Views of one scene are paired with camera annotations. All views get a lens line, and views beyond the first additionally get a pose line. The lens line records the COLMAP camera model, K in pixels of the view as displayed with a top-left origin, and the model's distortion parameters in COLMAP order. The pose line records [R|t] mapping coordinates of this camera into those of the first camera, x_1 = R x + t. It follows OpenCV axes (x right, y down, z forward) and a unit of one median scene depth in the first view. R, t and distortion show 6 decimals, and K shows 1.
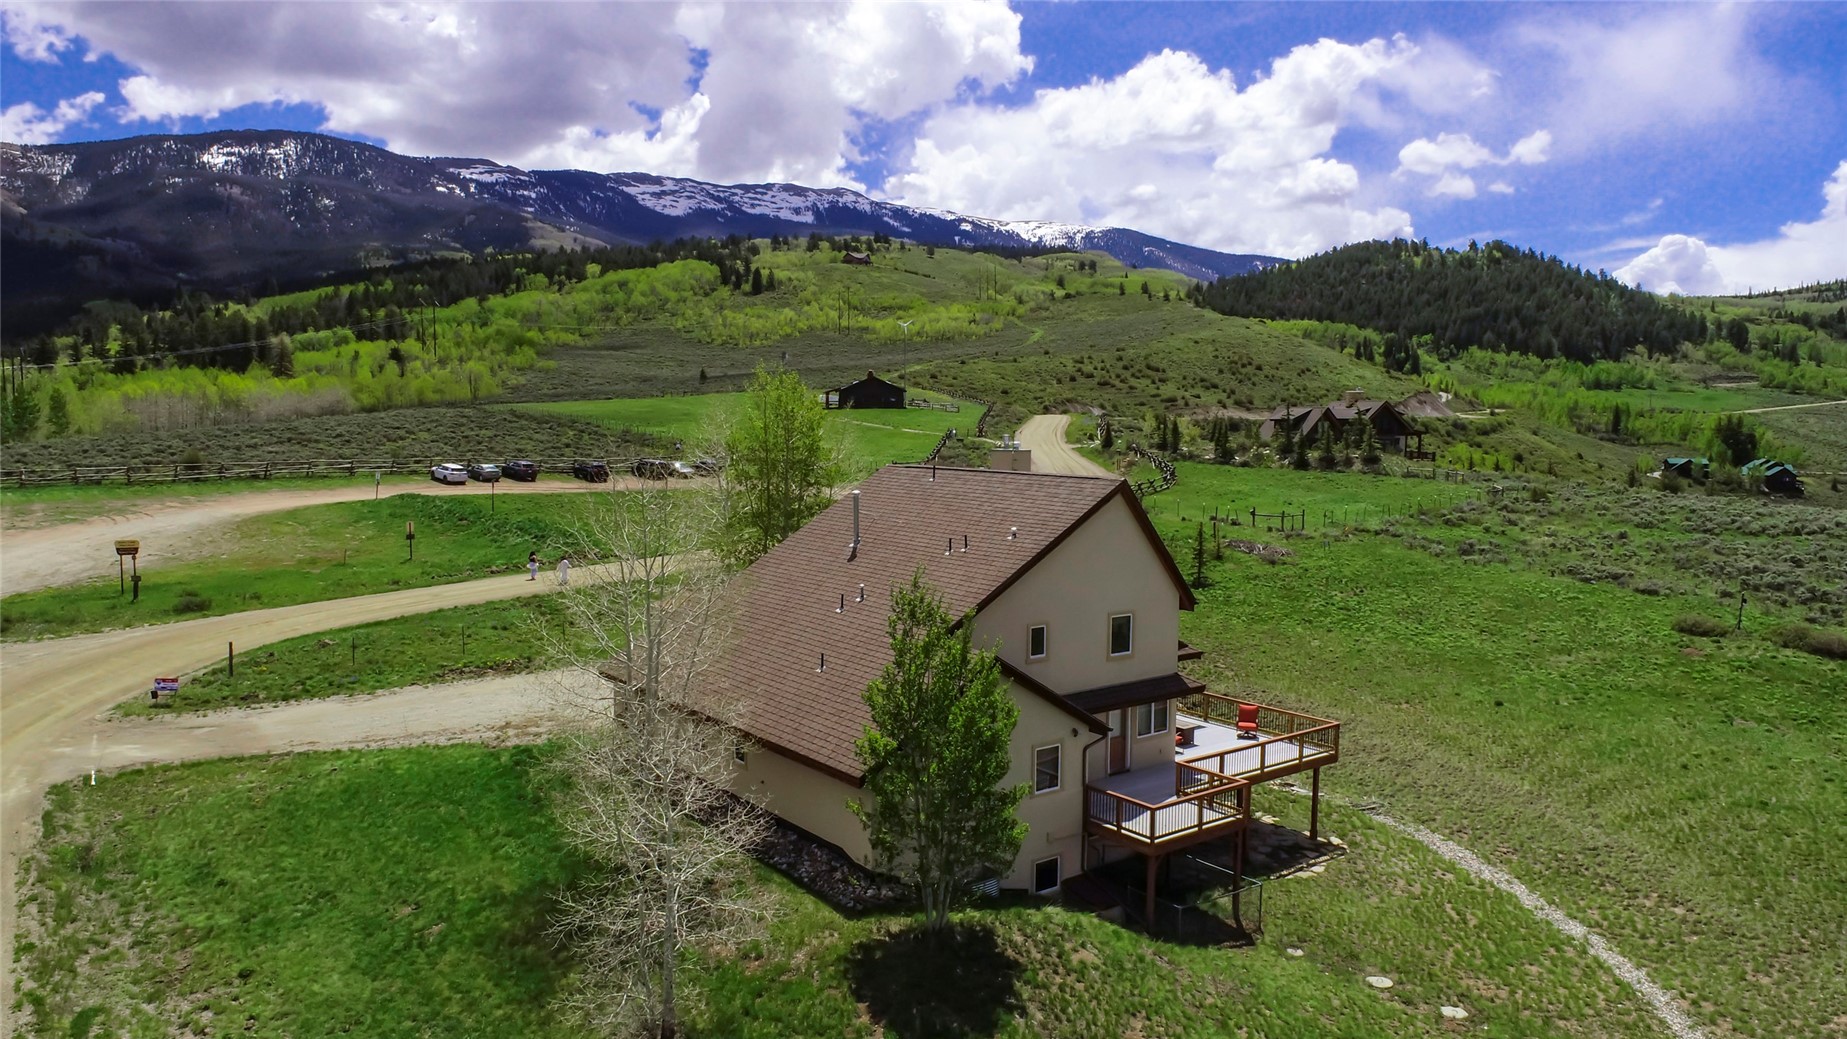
lens RADIAL K [[1234.3, 0, 923.5], [0, 1234.3, 519.5], [0, 0, 1]] dist [0.000489, 0.001291]
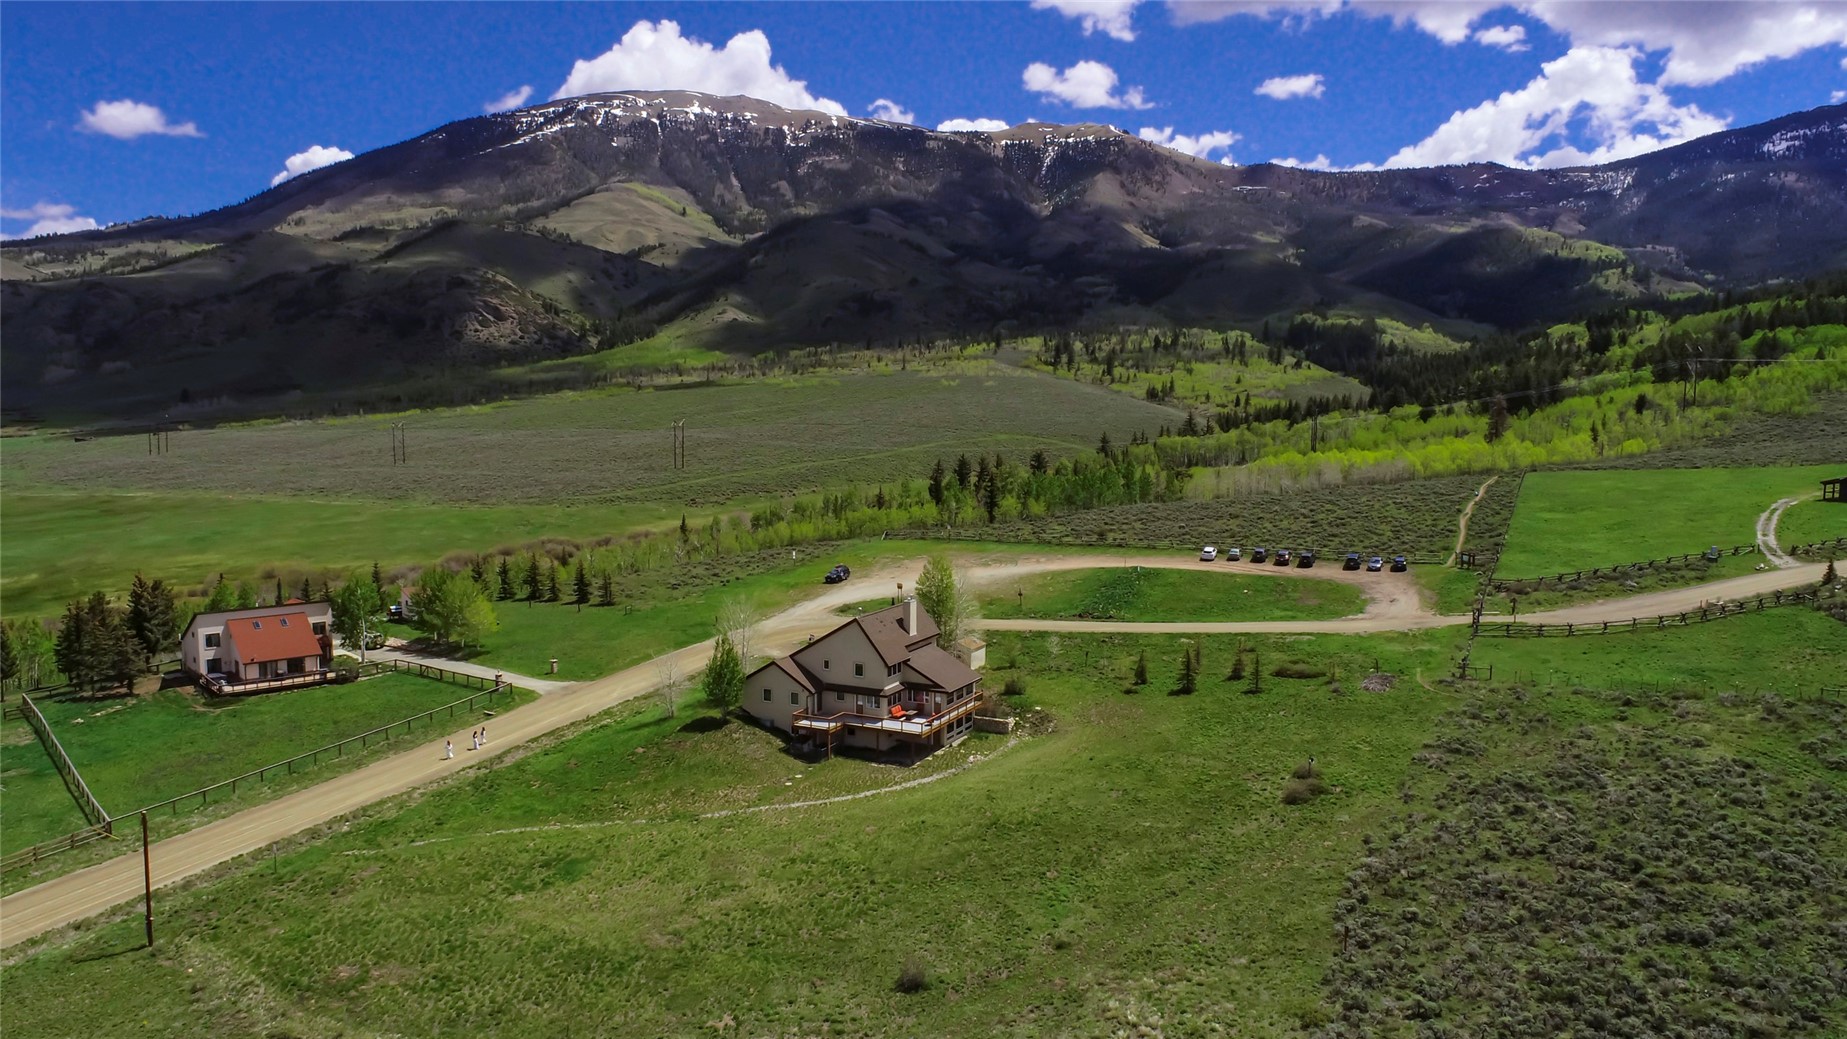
lens RADIAL K [[1248.1, 0, 920.3], [0, 1248.1, 525.3], [0, 0, 1]] dist [-0.012379, 0.004235]
pose [[0.437003, 0.081086, -0.895798, 2.850147], [-0.075073, 0.995741, 0.053510, -0.417818], [0.896322, 0.043866, 0.441229, -0.191993]]
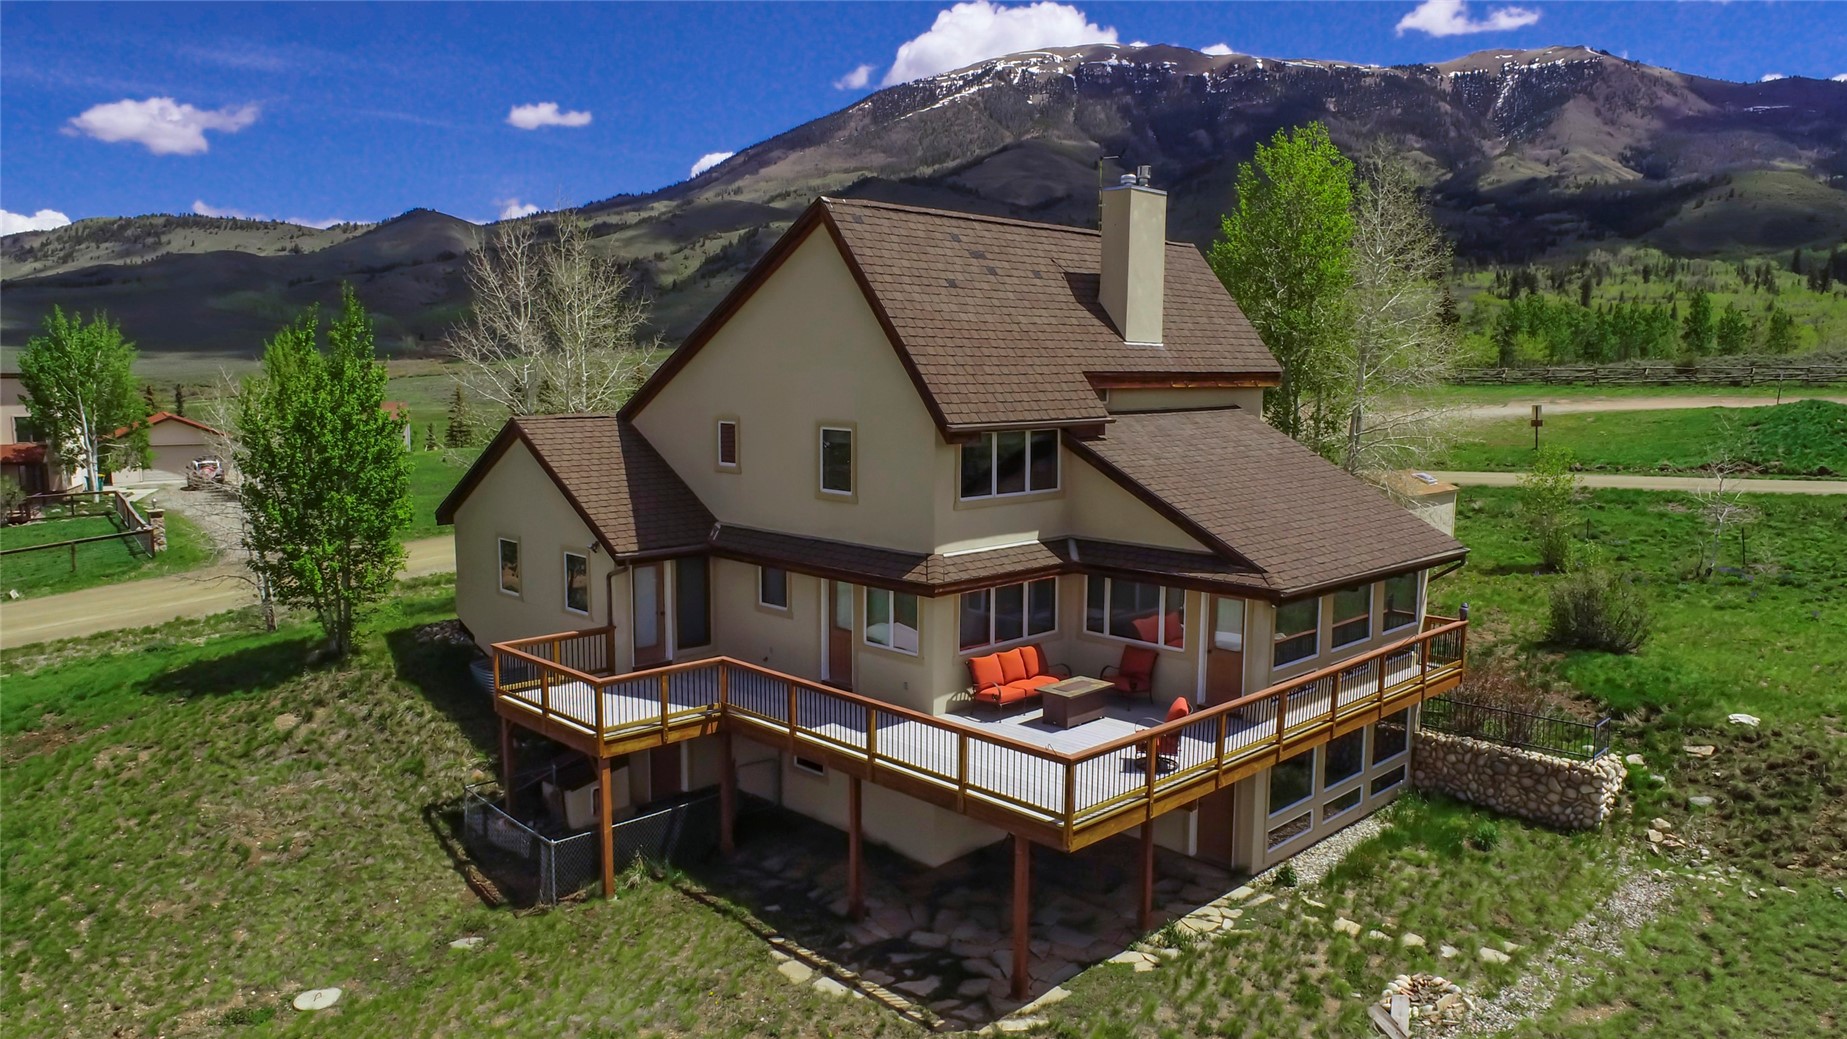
lens RADIAL K [[1248.1, 0, 920.3], [0, 1248.1, 525.3], [0, 0, 1]] dist [-0.012379, 0.004235]
pose [[0.126771, 0.116376, -0.985082, 0.771156], [-0.087941, 0.990502, 0.105699, 0.057009], [0.988026, 0.073230, 0.135801, 0.960117]]
